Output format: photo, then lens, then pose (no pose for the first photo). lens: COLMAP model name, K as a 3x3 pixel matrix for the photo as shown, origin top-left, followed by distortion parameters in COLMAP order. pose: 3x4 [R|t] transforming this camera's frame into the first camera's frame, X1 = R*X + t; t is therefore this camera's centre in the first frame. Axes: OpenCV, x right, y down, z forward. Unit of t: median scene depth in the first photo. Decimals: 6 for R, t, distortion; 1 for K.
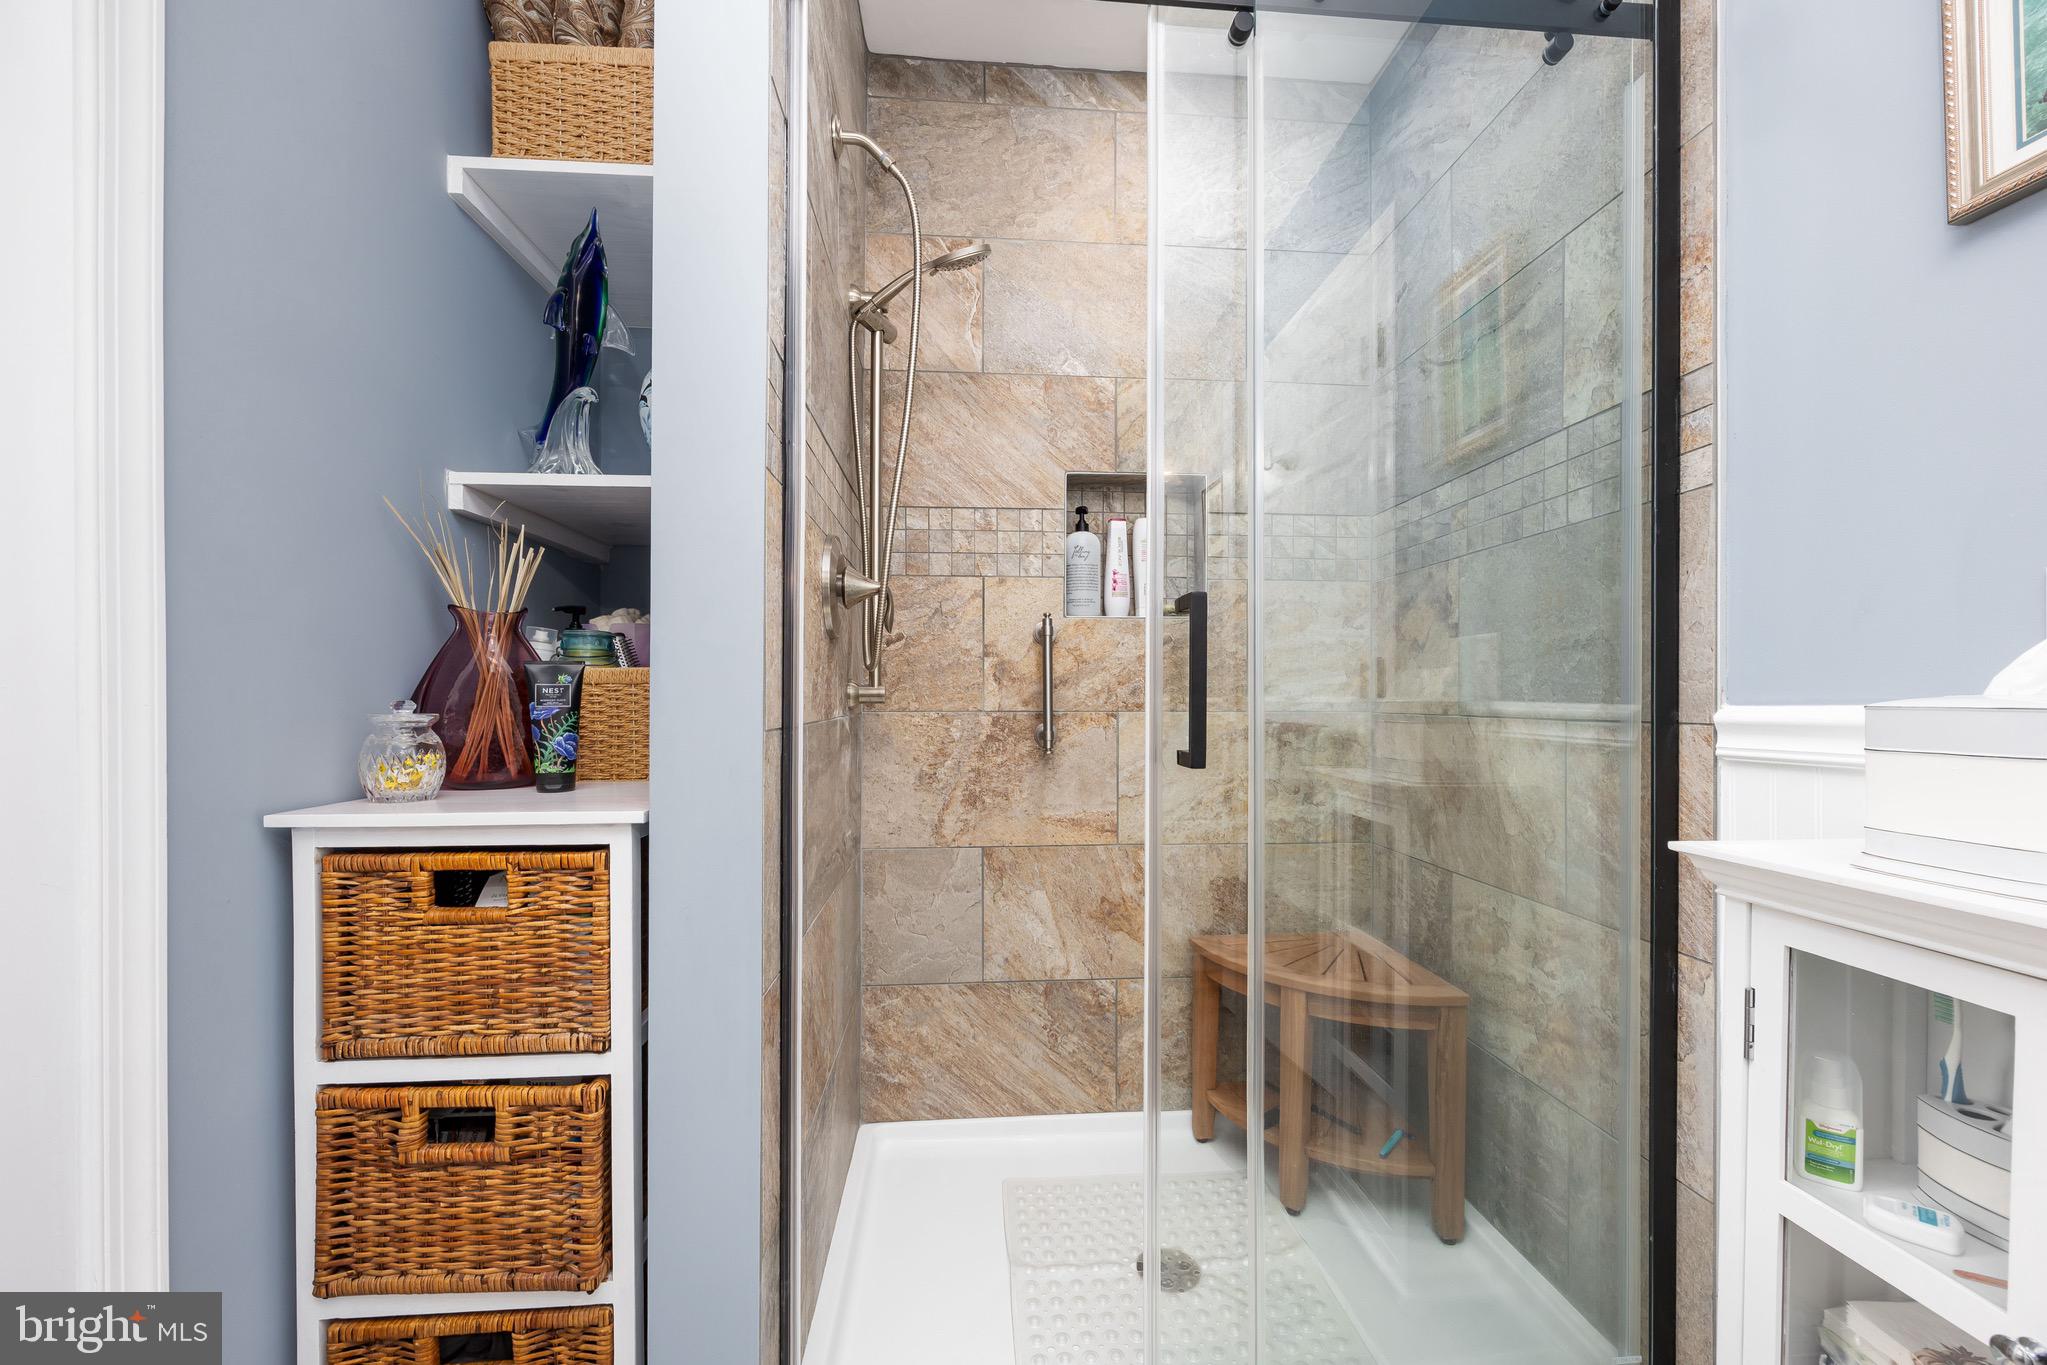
lens RADIAL K [[826.3, 0, 1023.2], [0, 826.3, 686.6], [0, 0, 1]] dist [0.001061, -0.000698]
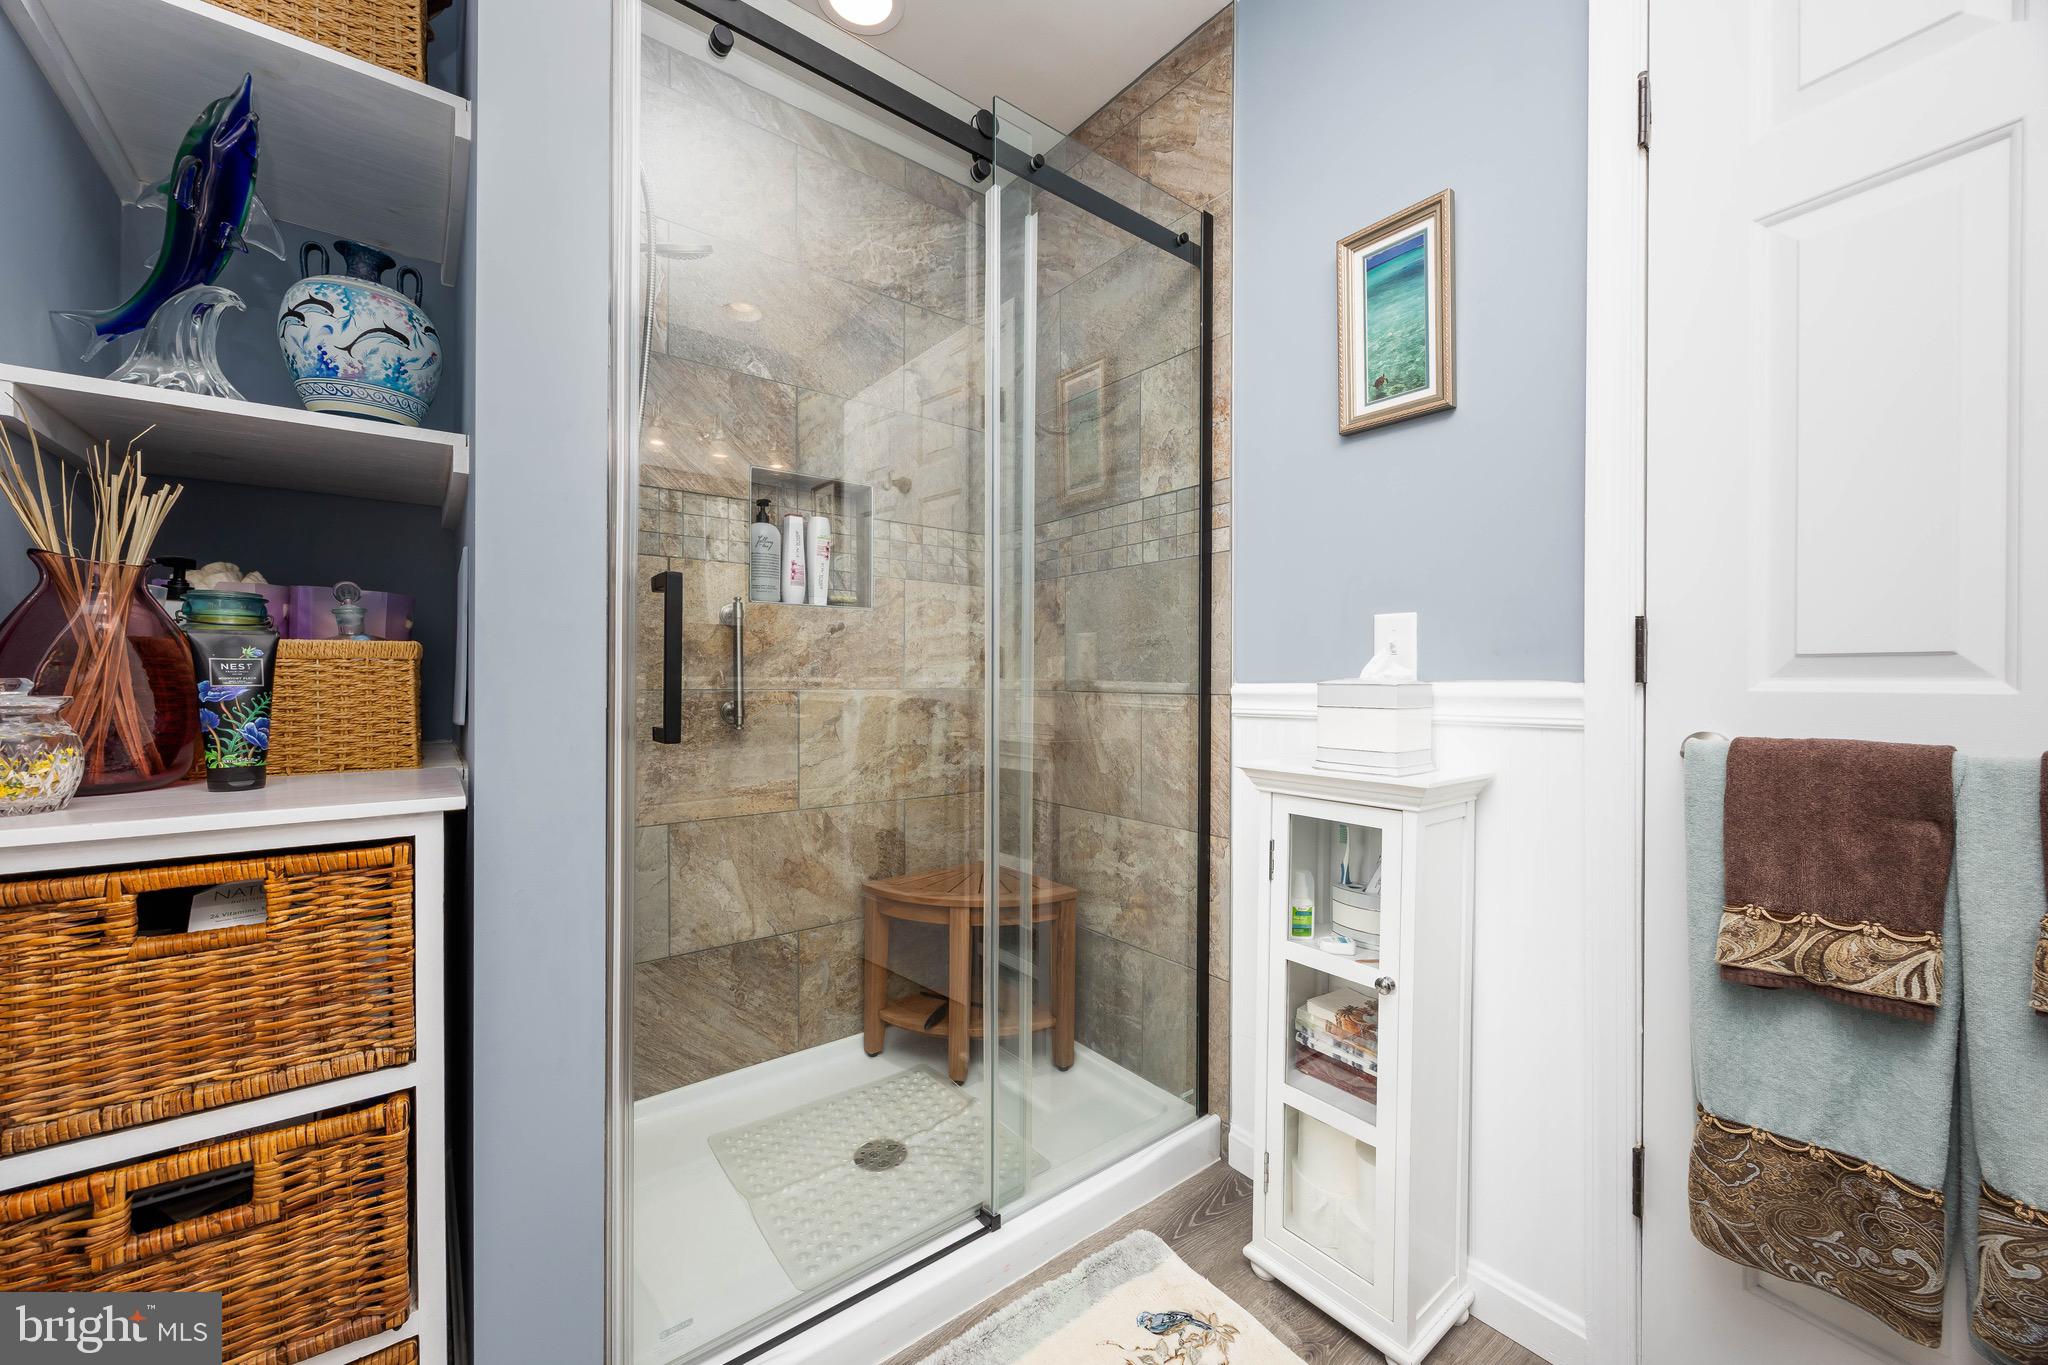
lens RADIAL K [[789.0, 0, 1047.8], [0, 789.0, 662.1], [0, 0, 1]] dist [0.000404, -0.000433]
pose [[0.824013, 0.014429, 0.566387, -0.355146], [-0.011350, 0.999895, -0.008960, -0.001680], [-0.566457, 0.000955, 0.824090, -0.101053]]
